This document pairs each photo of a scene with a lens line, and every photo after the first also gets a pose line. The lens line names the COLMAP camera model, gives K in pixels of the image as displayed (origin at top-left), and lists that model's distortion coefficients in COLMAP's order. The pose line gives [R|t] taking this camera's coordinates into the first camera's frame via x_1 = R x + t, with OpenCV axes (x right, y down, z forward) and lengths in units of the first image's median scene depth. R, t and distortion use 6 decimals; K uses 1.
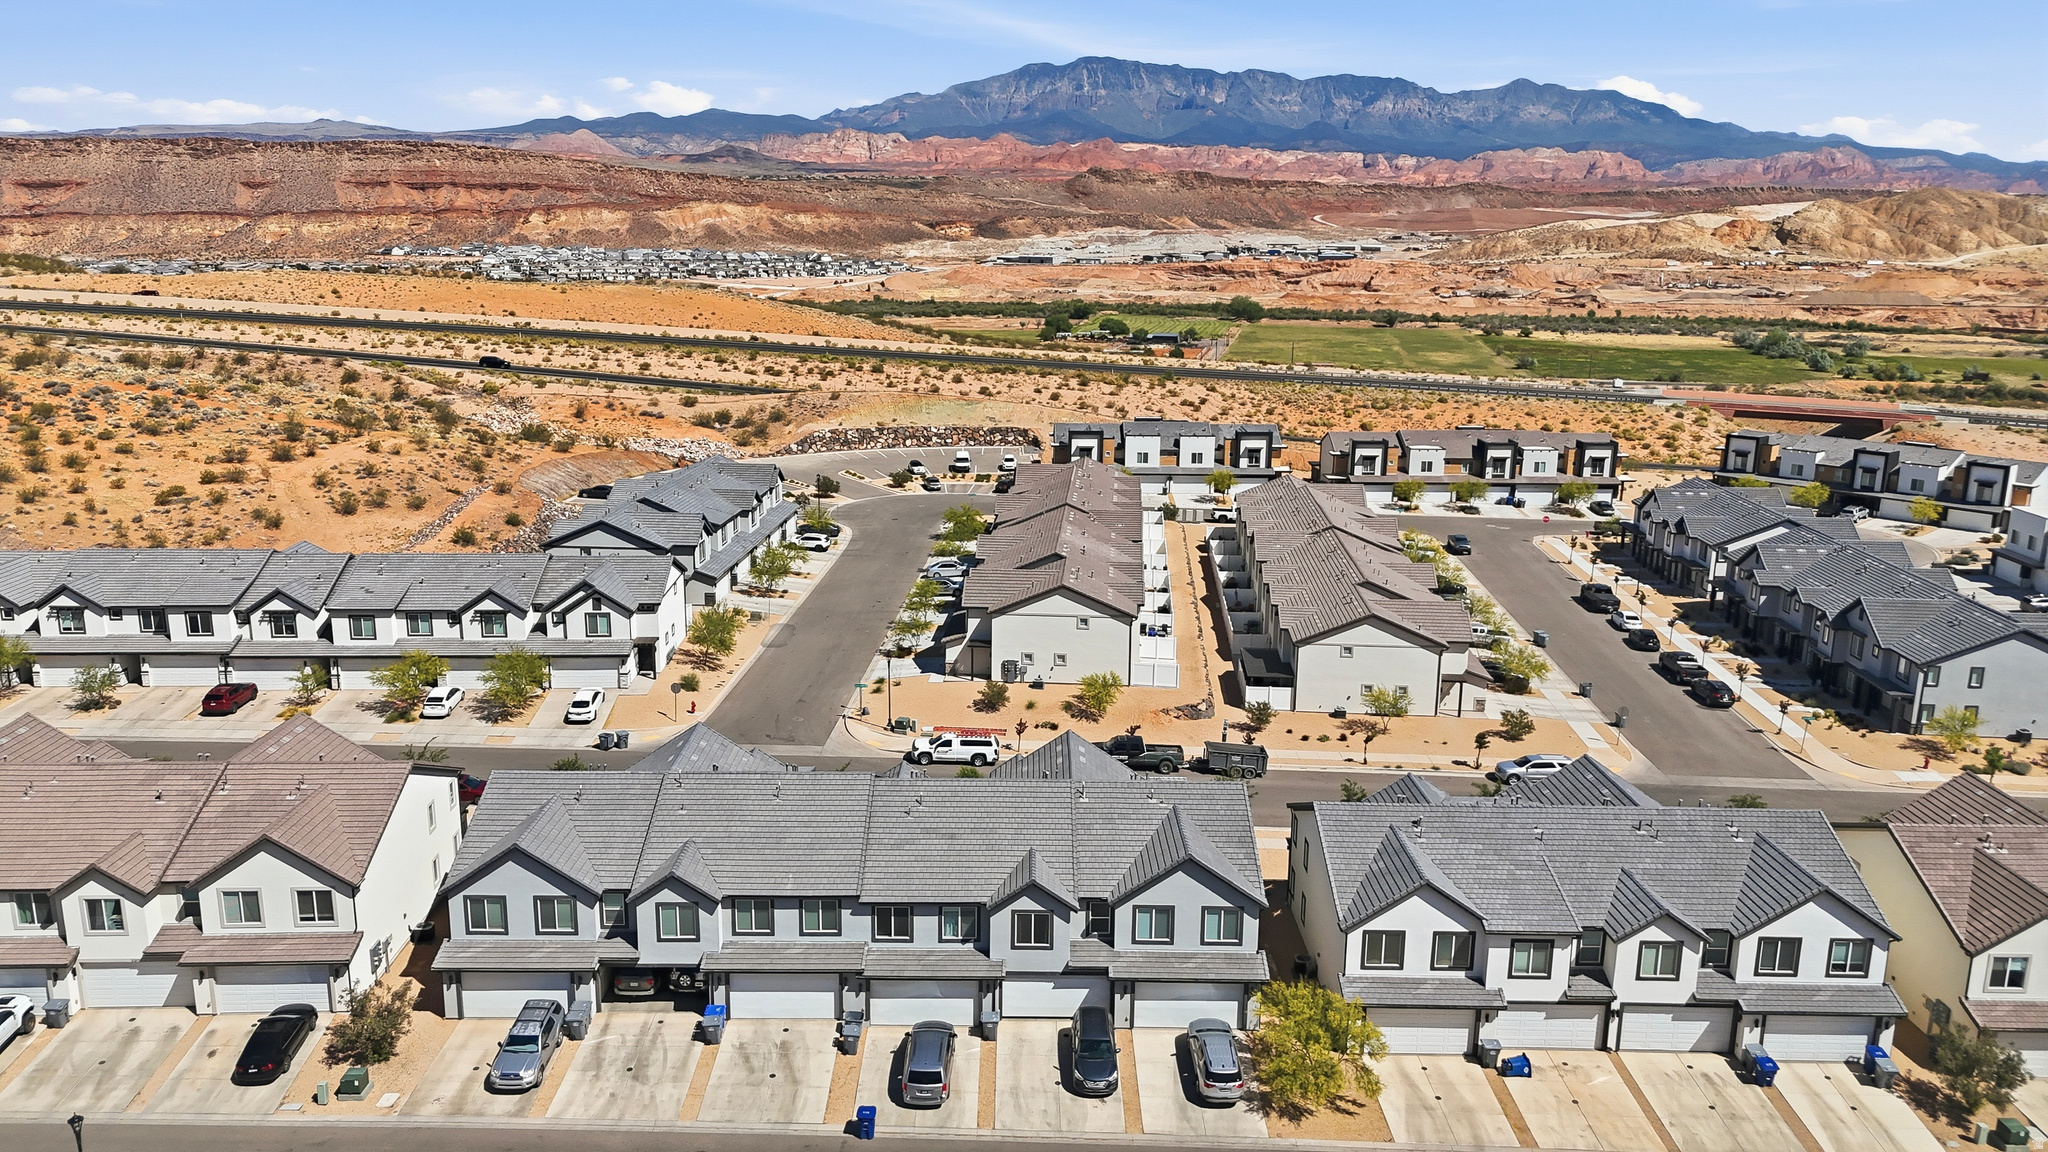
lens RADIAL K [[1501.9, 0, 1029.3], [0, 1501.9, 578.4], [0, 0, 1]] dist [0.074984, -0.070381]
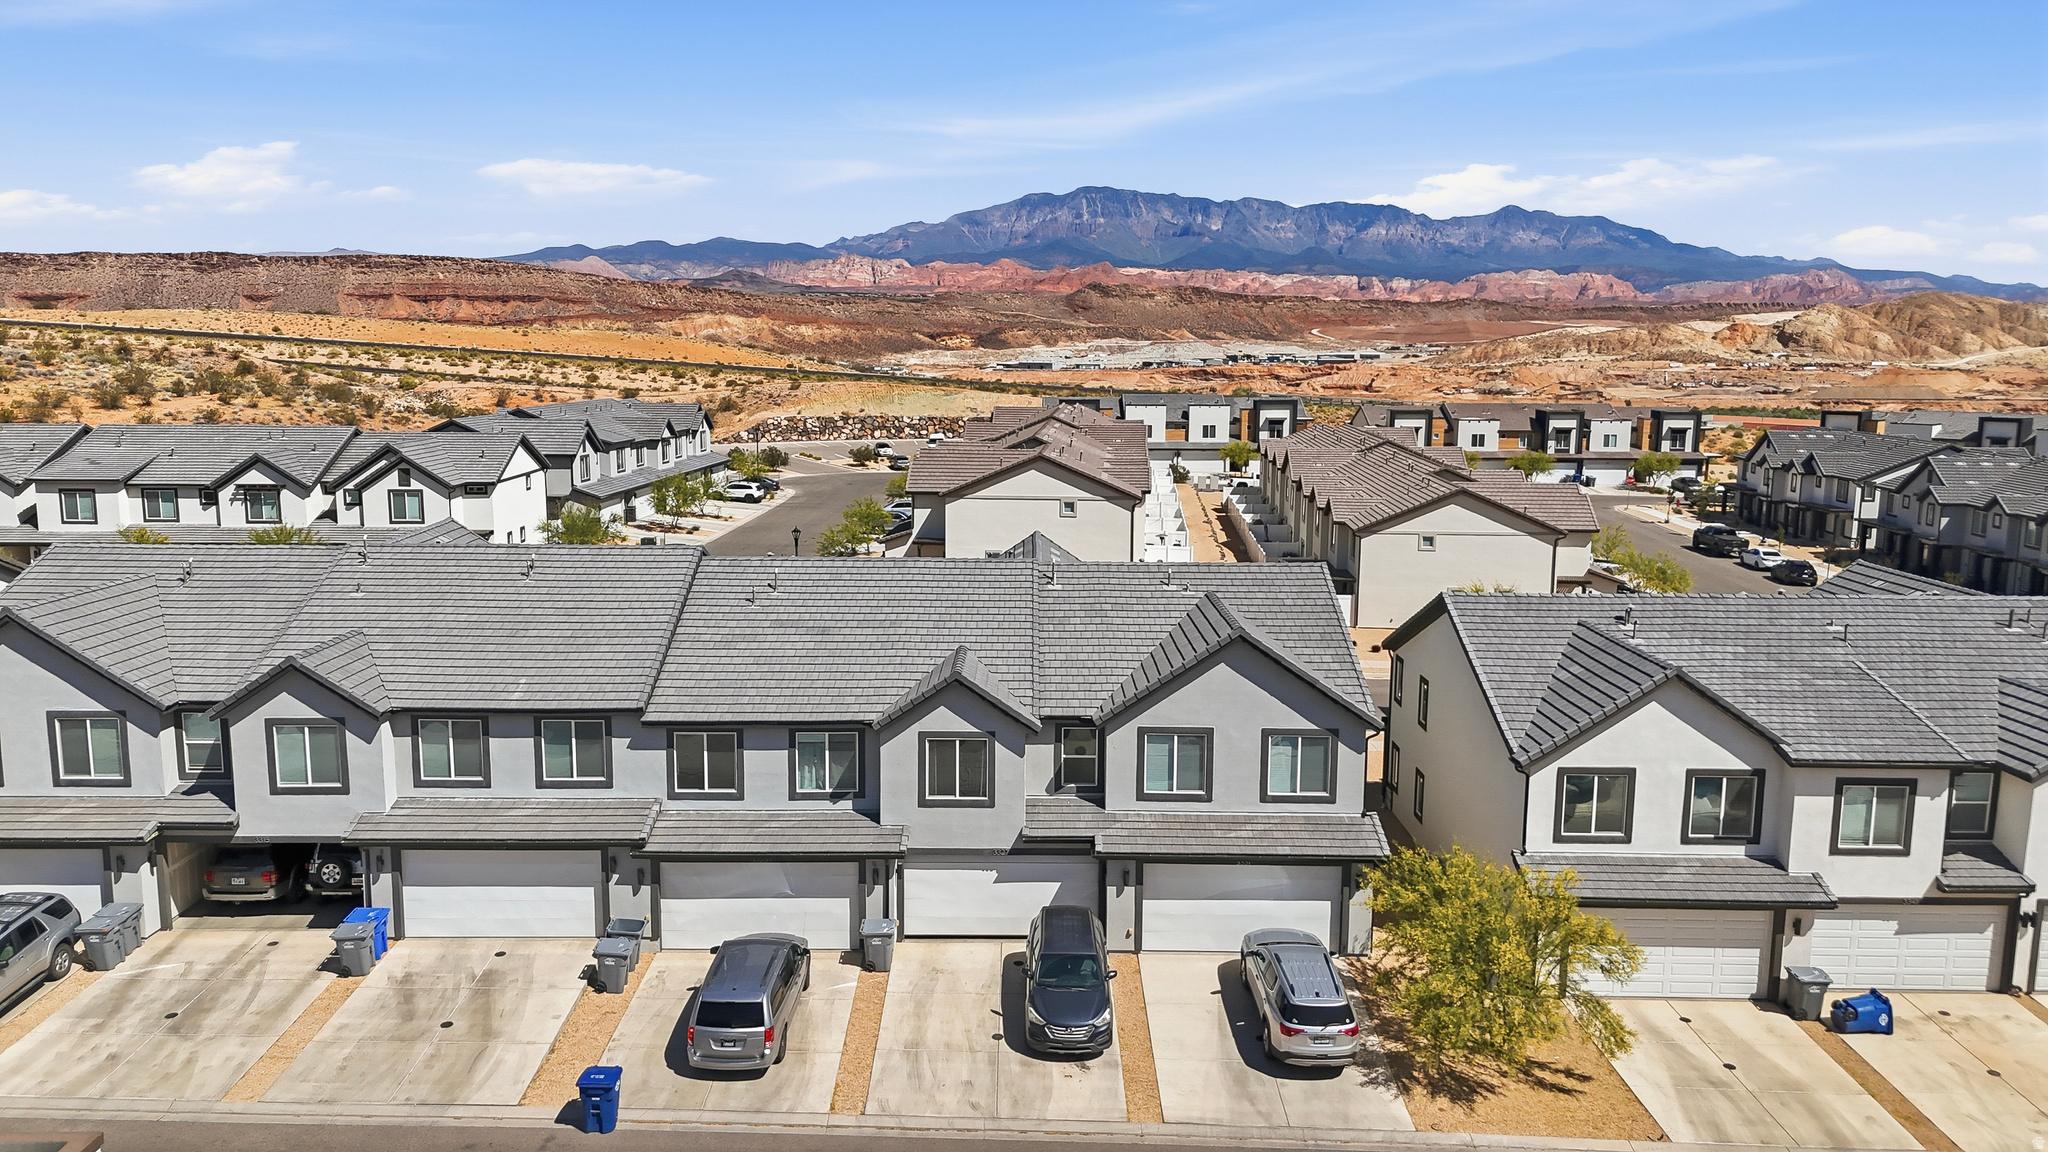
lens RADIAL K [[1501.9, 0, 1029.3], [0, 1501.9, 578.4], [0, 0, 1]] dist [0.074984, -0.070381]
pose [[0.999994, -0.003300, -0.001346, 0.017576], [0.003183, 0.996880, -0.078873, 0.122874], [0.001603, 0.078869, 0.996884, 0.264824]]
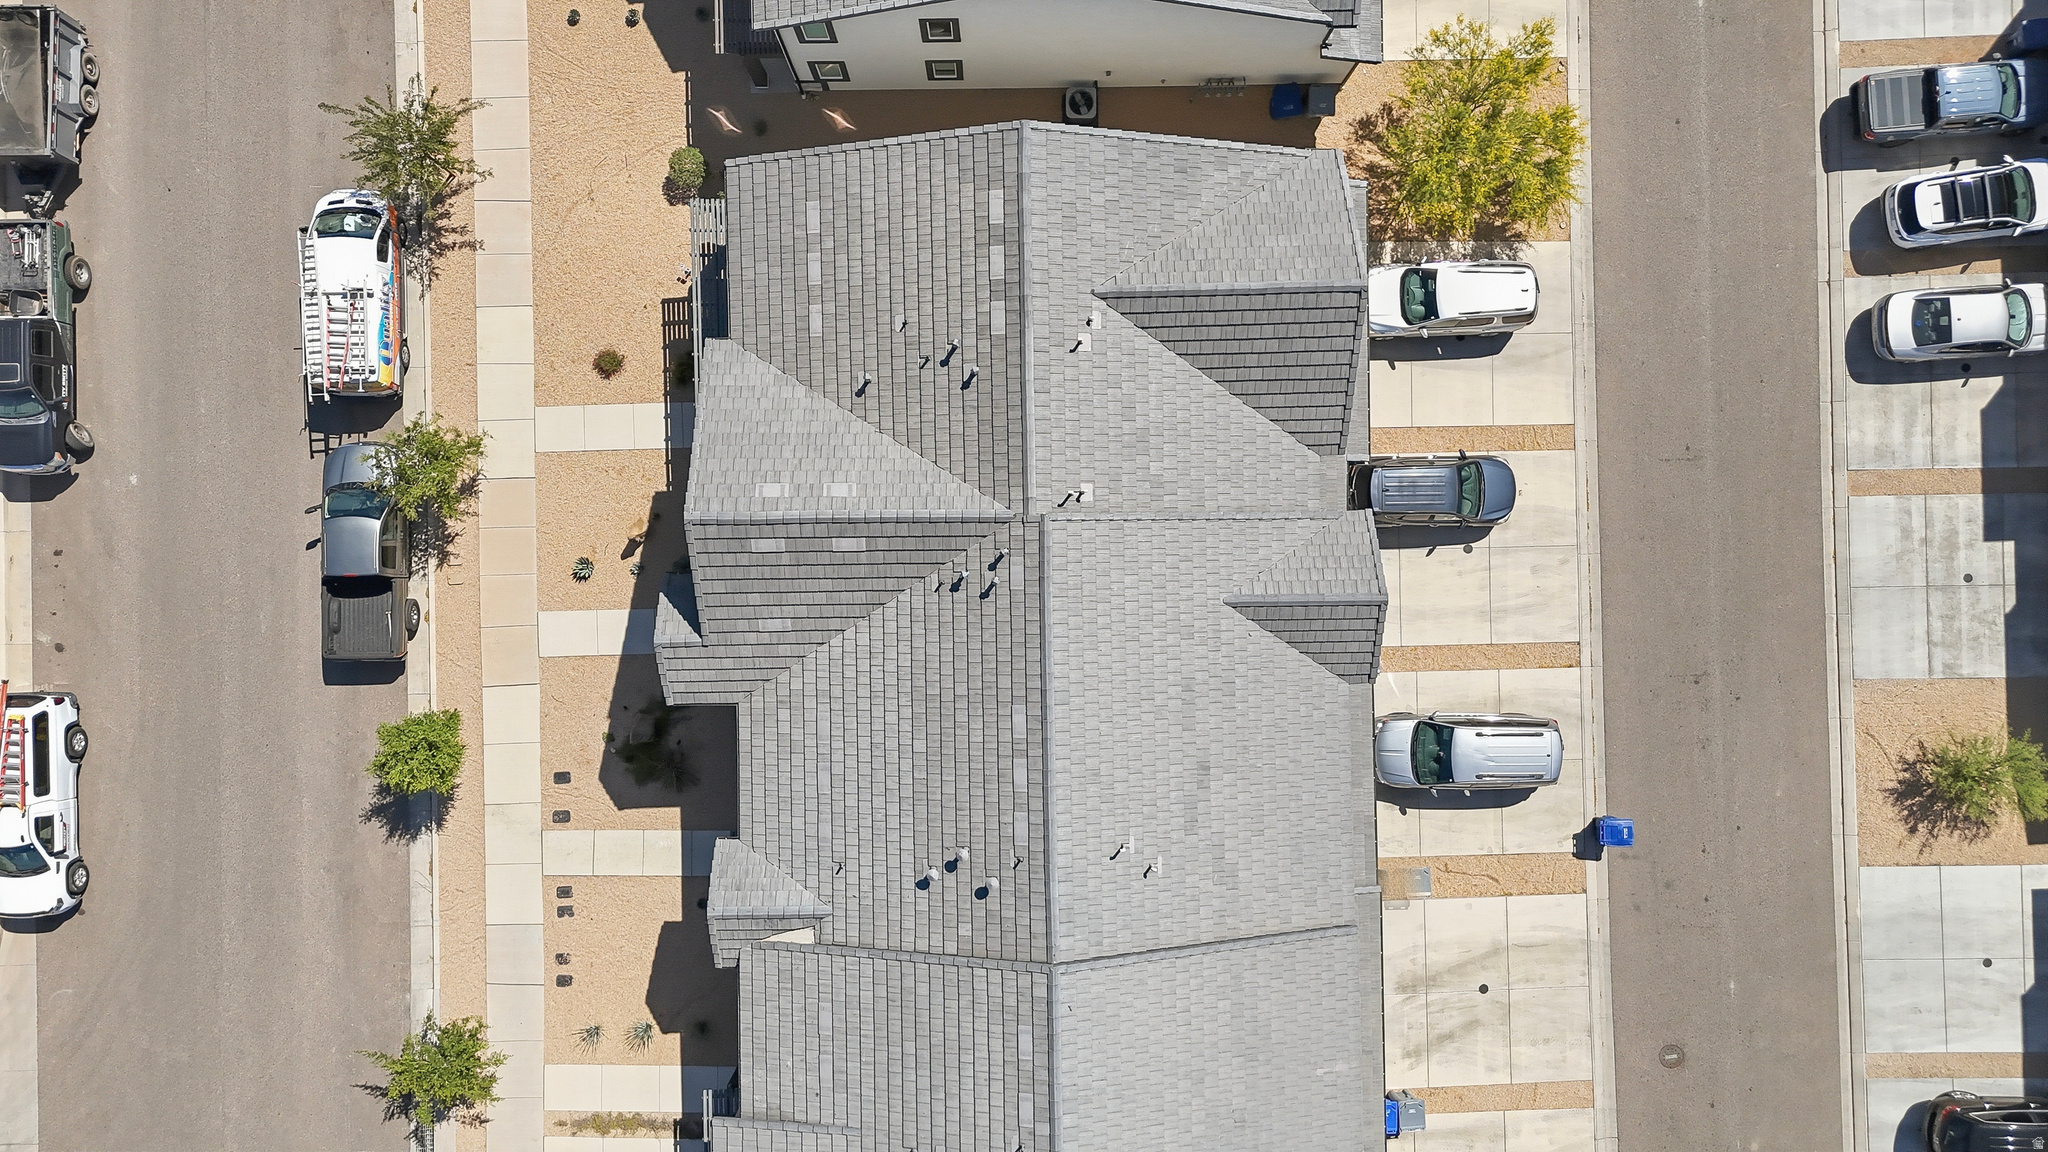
lens RADIAL K [[1501.9, 0, 1029.3], [0, 1501.9, 578.4], [0, 0, 1]] dist [0.074984, -0.070381]
pose [[-0.014691, -0.999685, -0.020358, 0.012643], [0.223036, -0.023124, 0.974536, -0.193793], [-0.974699, 0.009776, 0.223305, 0.588325]]
